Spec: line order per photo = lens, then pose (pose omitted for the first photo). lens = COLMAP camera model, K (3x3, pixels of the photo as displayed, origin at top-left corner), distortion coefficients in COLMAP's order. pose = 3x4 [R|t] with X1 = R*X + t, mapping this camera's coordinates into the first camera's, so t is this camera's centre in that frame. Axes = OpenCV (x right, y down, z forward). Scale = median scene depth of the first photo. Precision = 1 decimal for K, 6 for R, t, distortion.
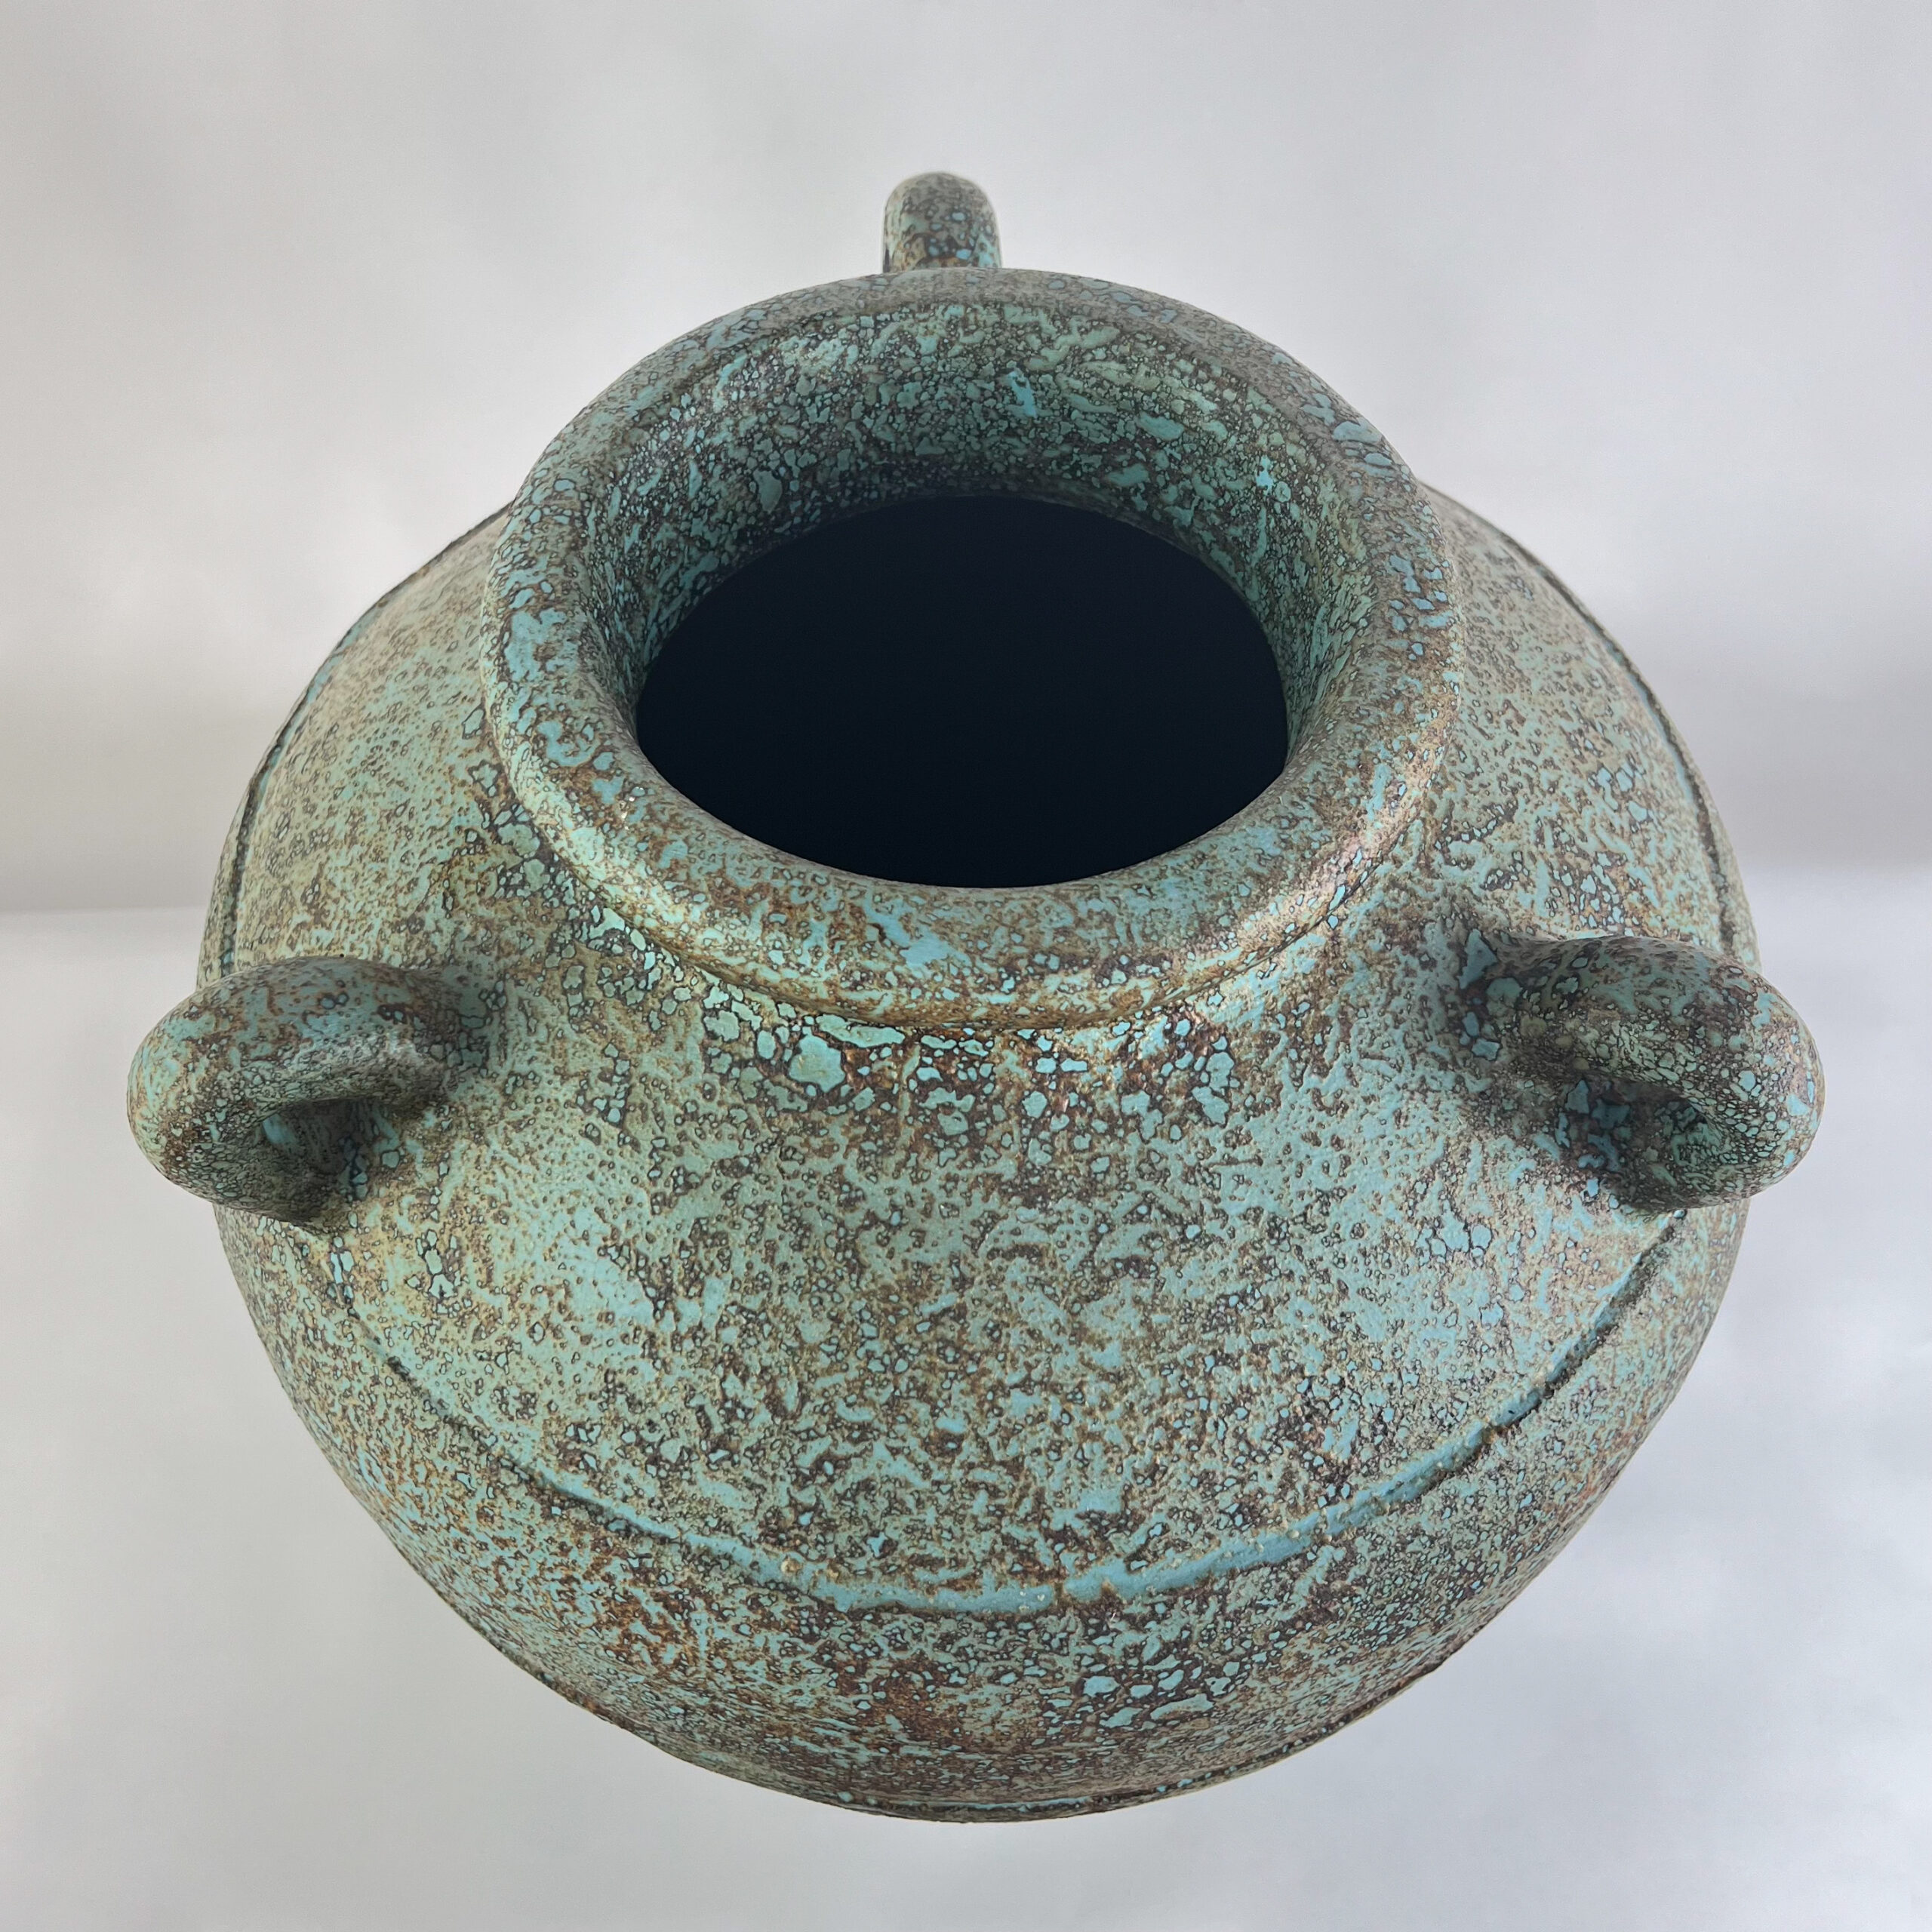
lens RADIAL K [[2086.8, 0, 913.4], [0, 2086.8, 885.7], [0, 0, 1]] dist [0.170248, -0.608765]
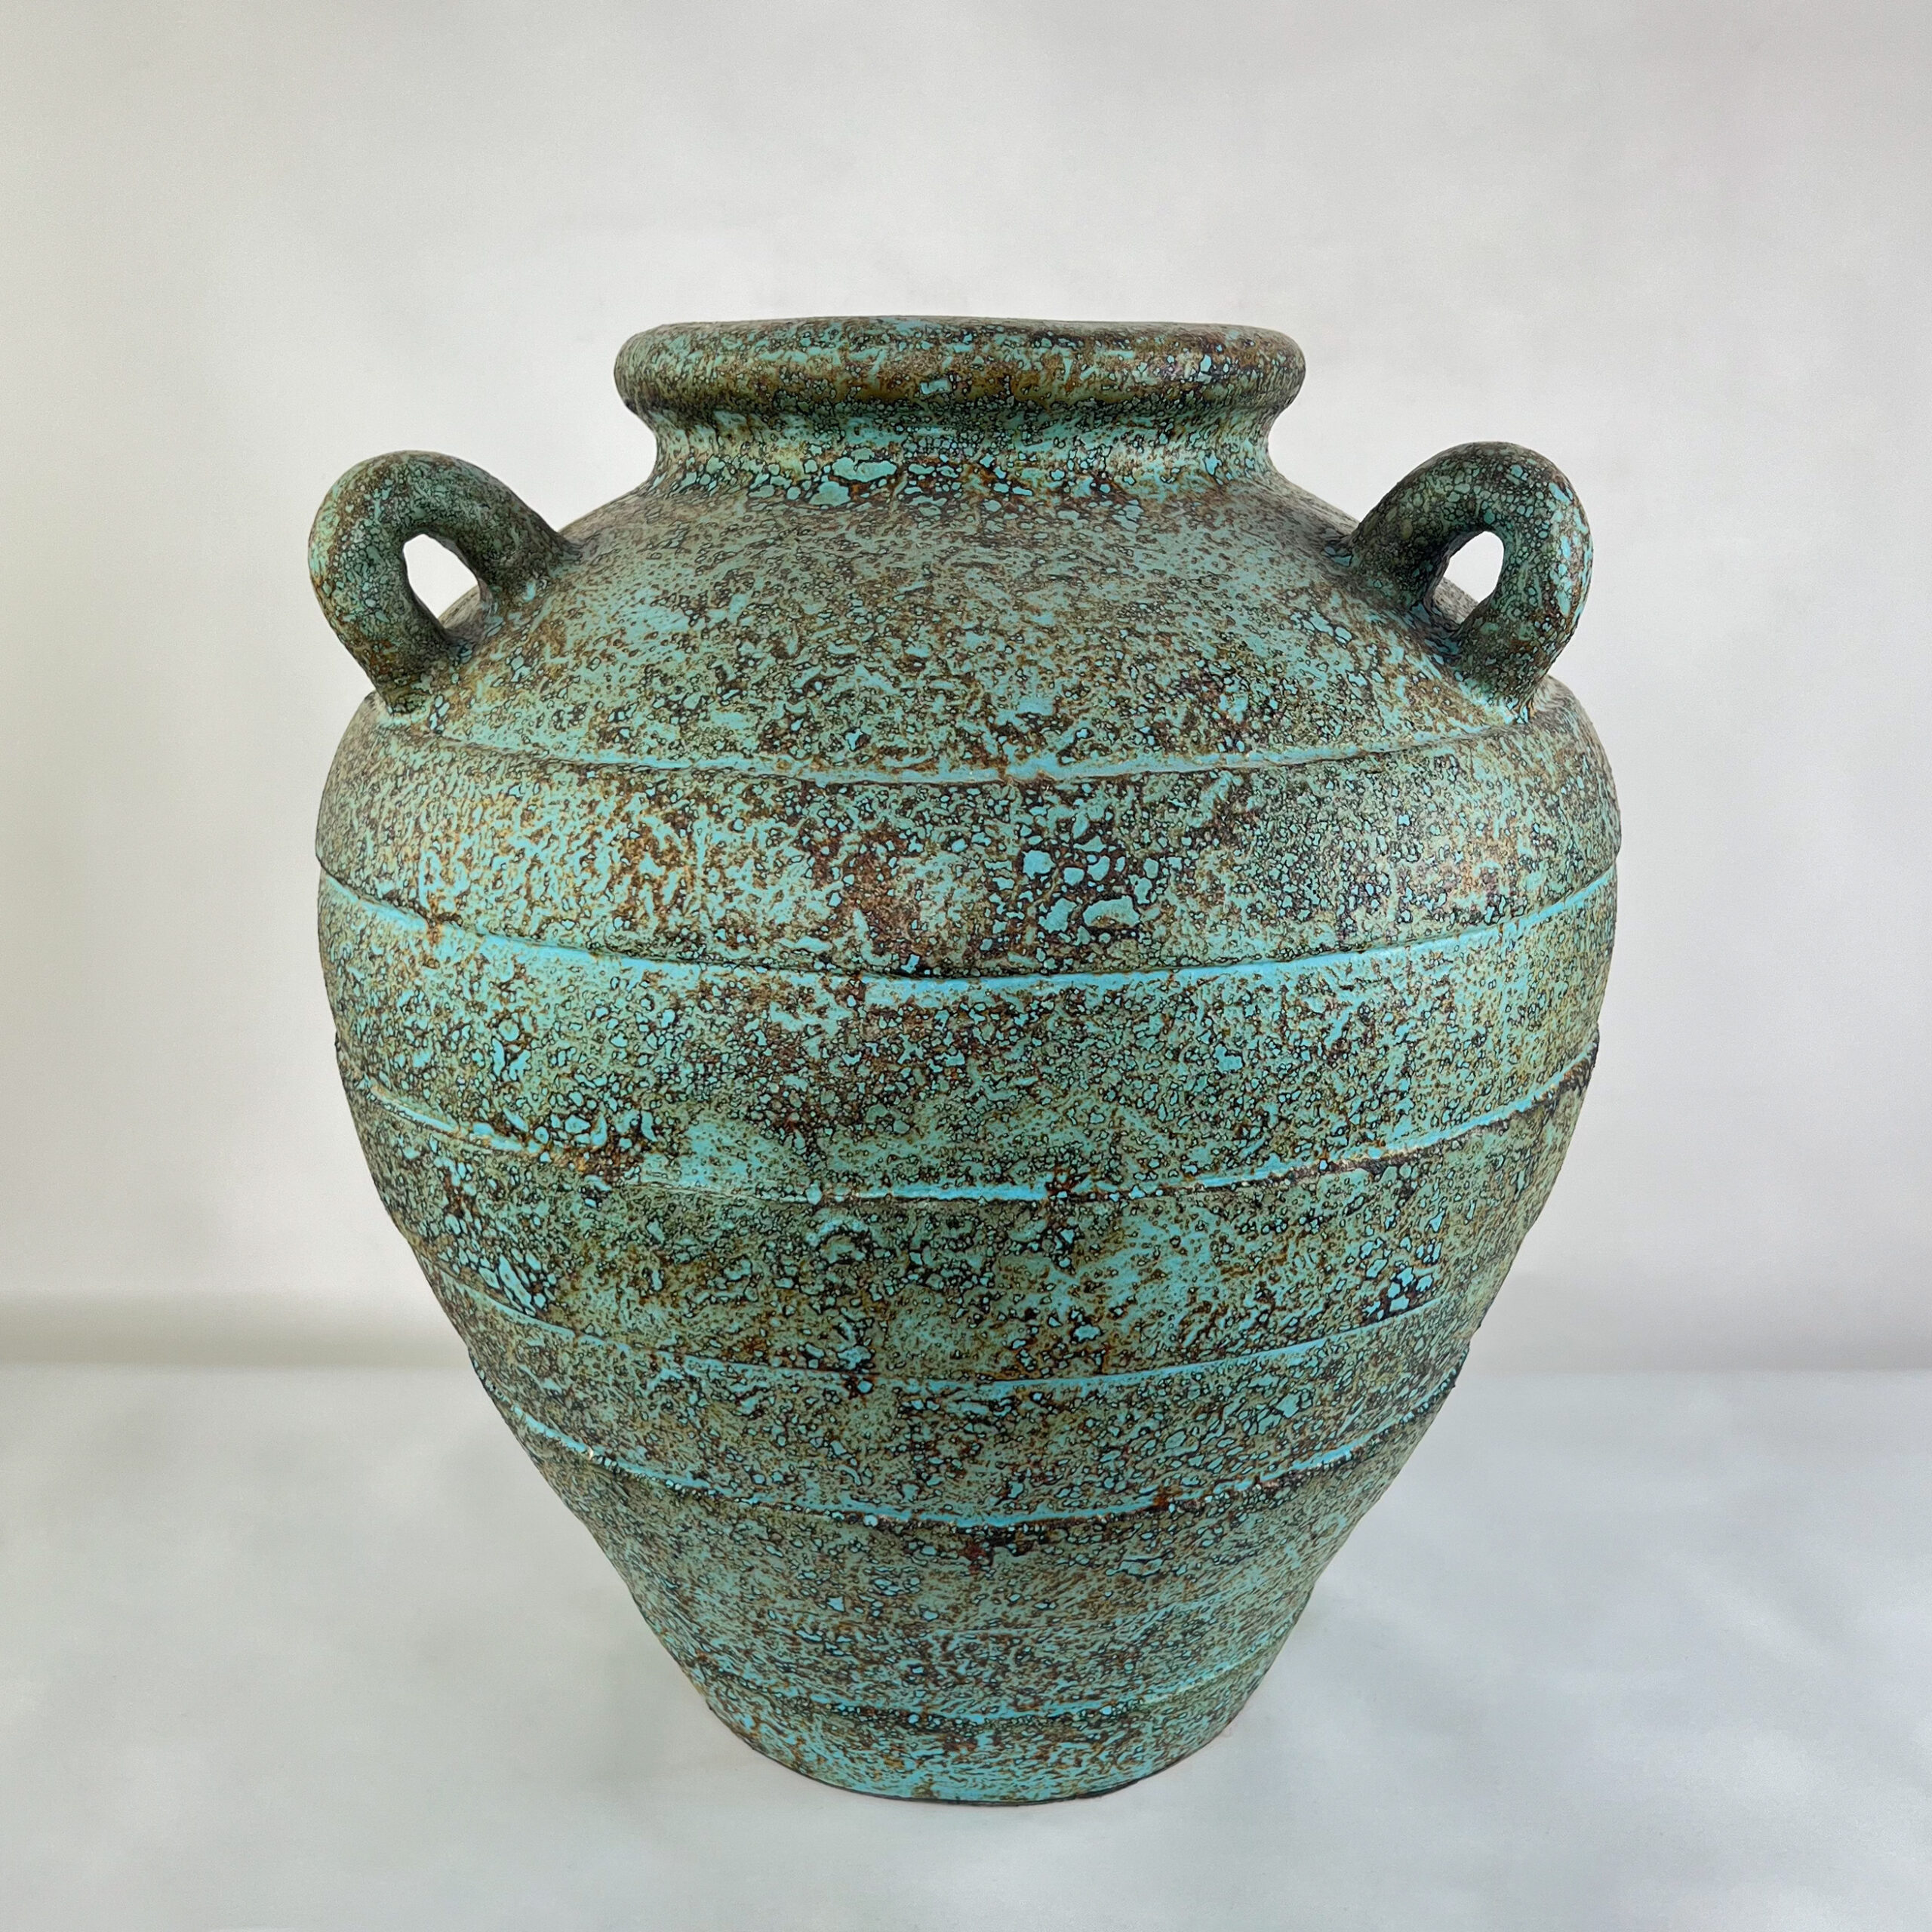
lens RADIAL K [[2209.3, 0, 994.4], [0, 2209.3, 1078.0], [0, 0, 1]] dist [0.176126, -0.758398]
pose [[0.999700, 0.016069, -0.018470, 0.090554], [-0.024049, 0.785884, -0.617906, 1.250873], [0.004586, 0.618165, 0.786035, 0.112190]]
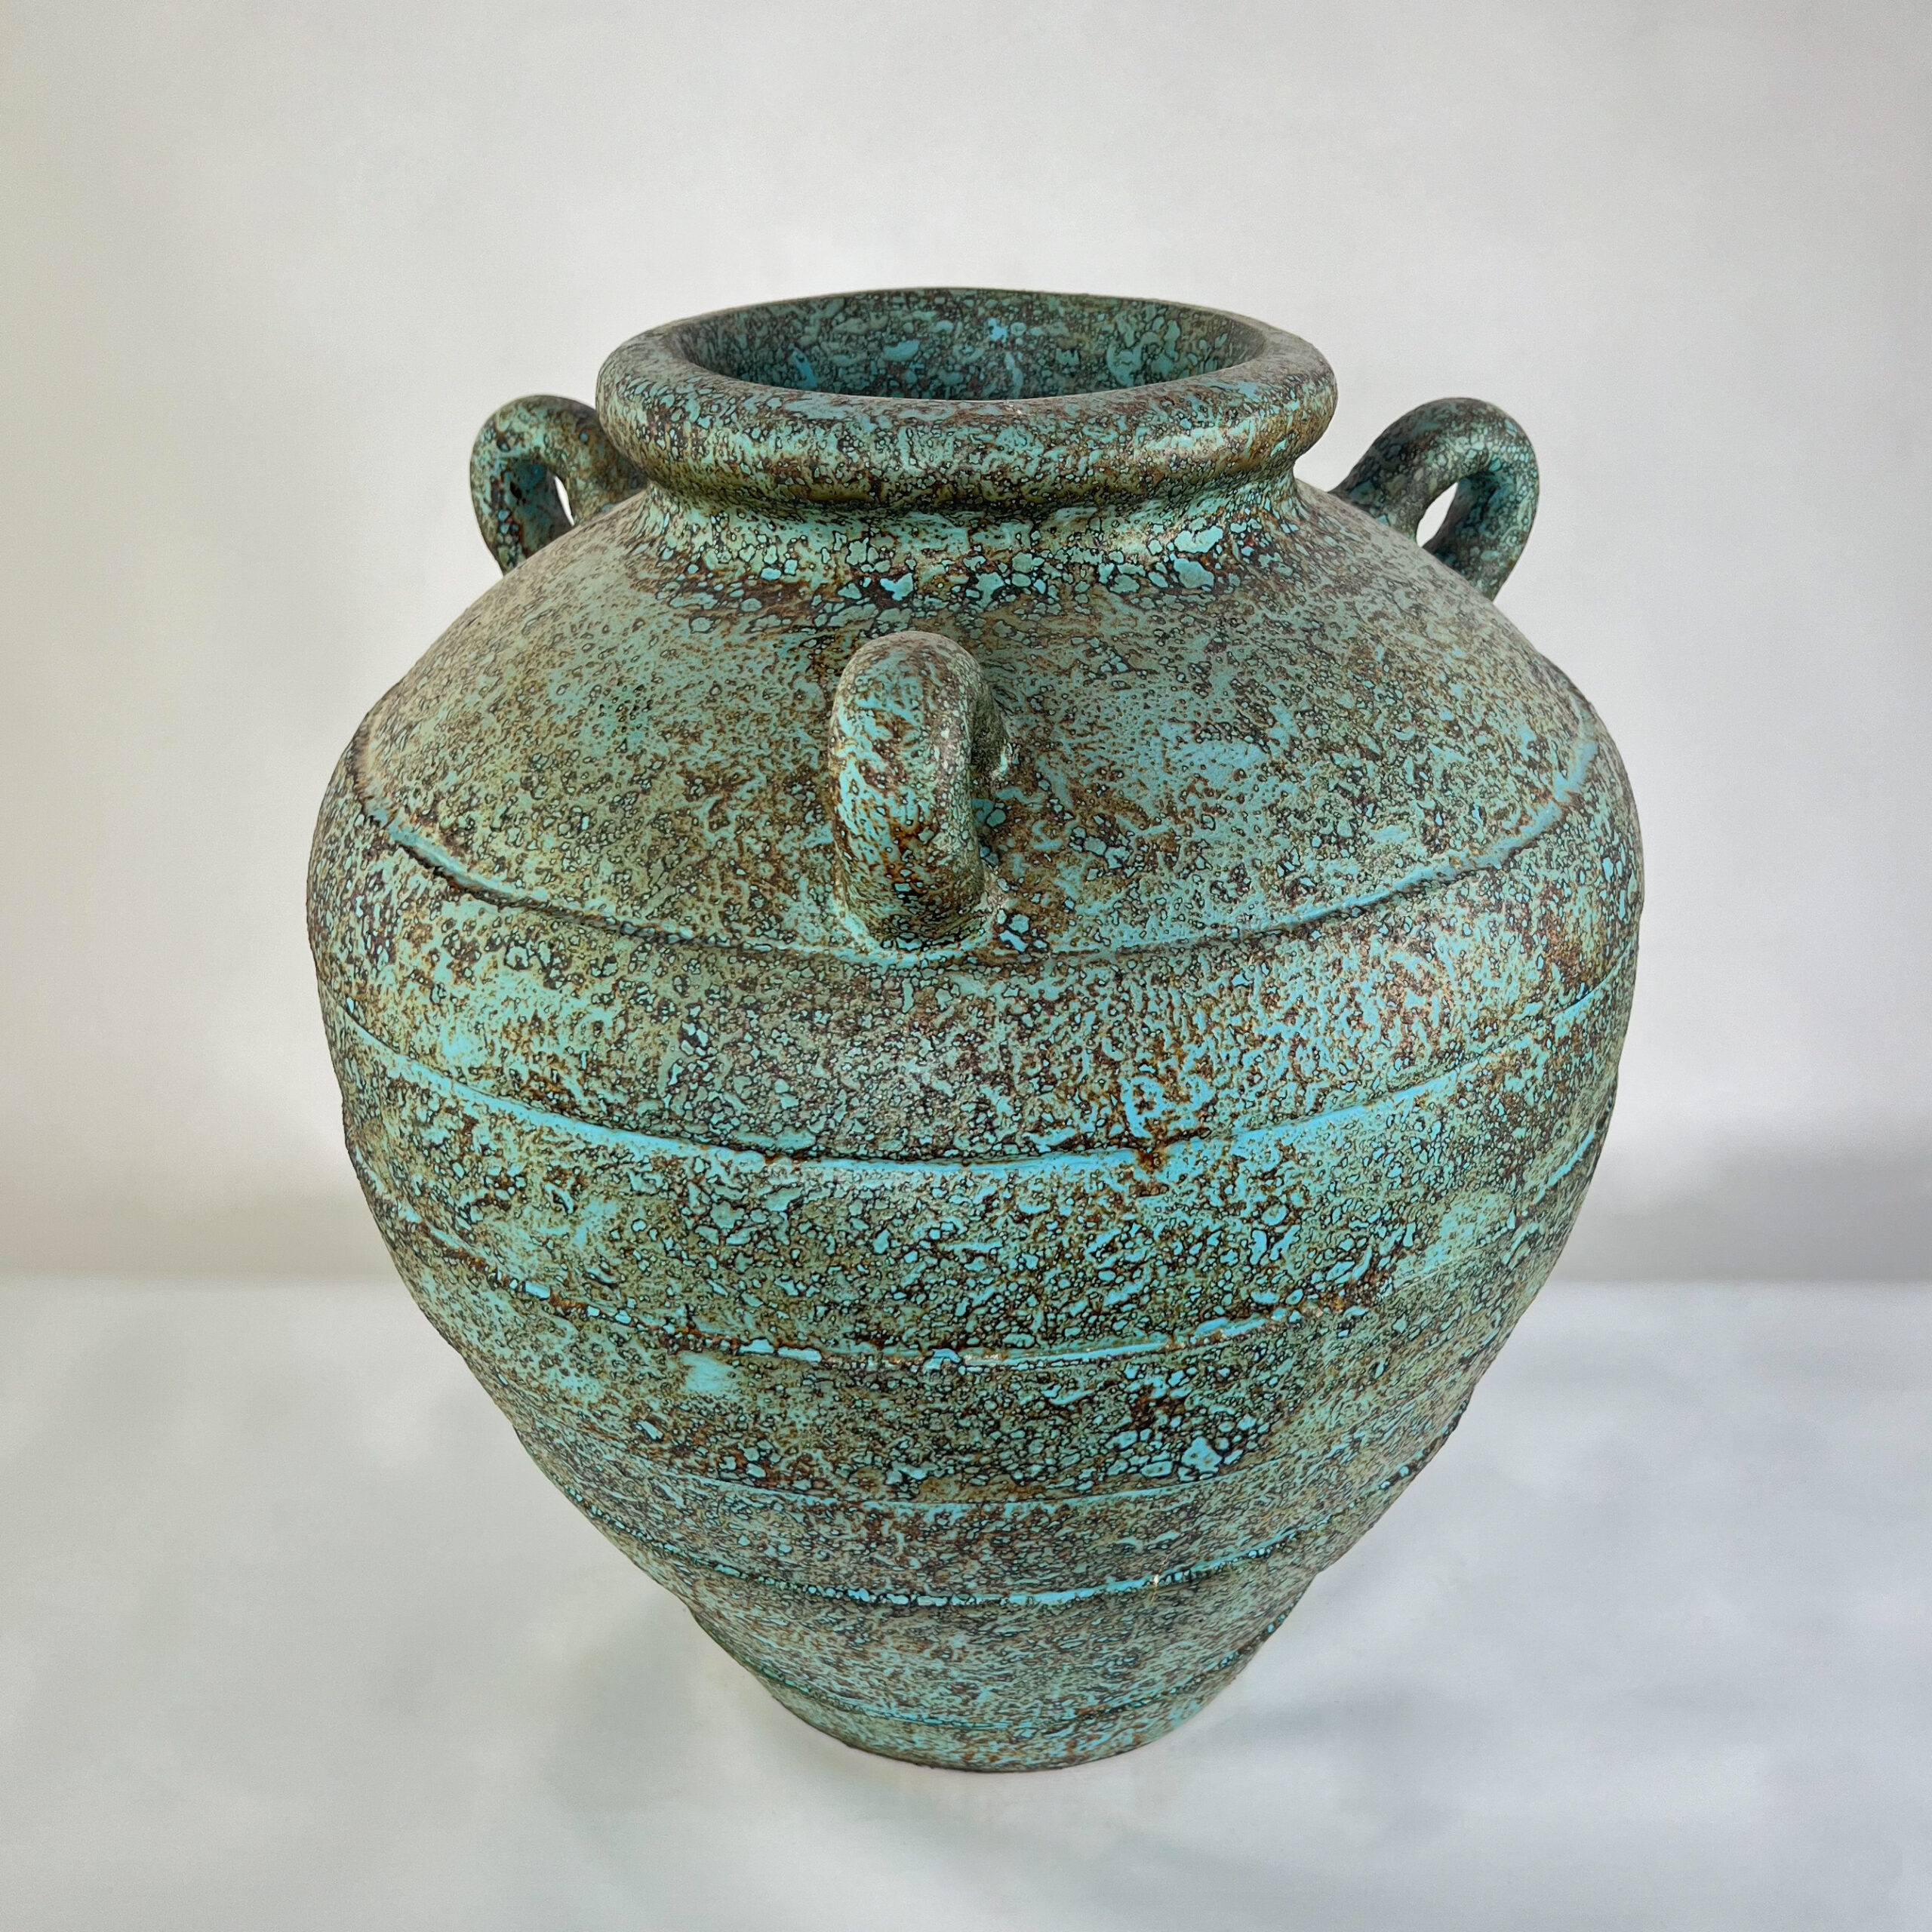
lens RADIAL K [[2180.5, 0, 1049.2], [0, 2180.5, 1027.1], [0, 0, 1]] dist [0.176348, -0.814878]
pose [[0.557188, -0.373374, 0.741710, -1.198968], [0.680478, 0.717222, -0.150142, 0.426448], [-0.475911, 0.588375, 0.653700, 0.322787]]
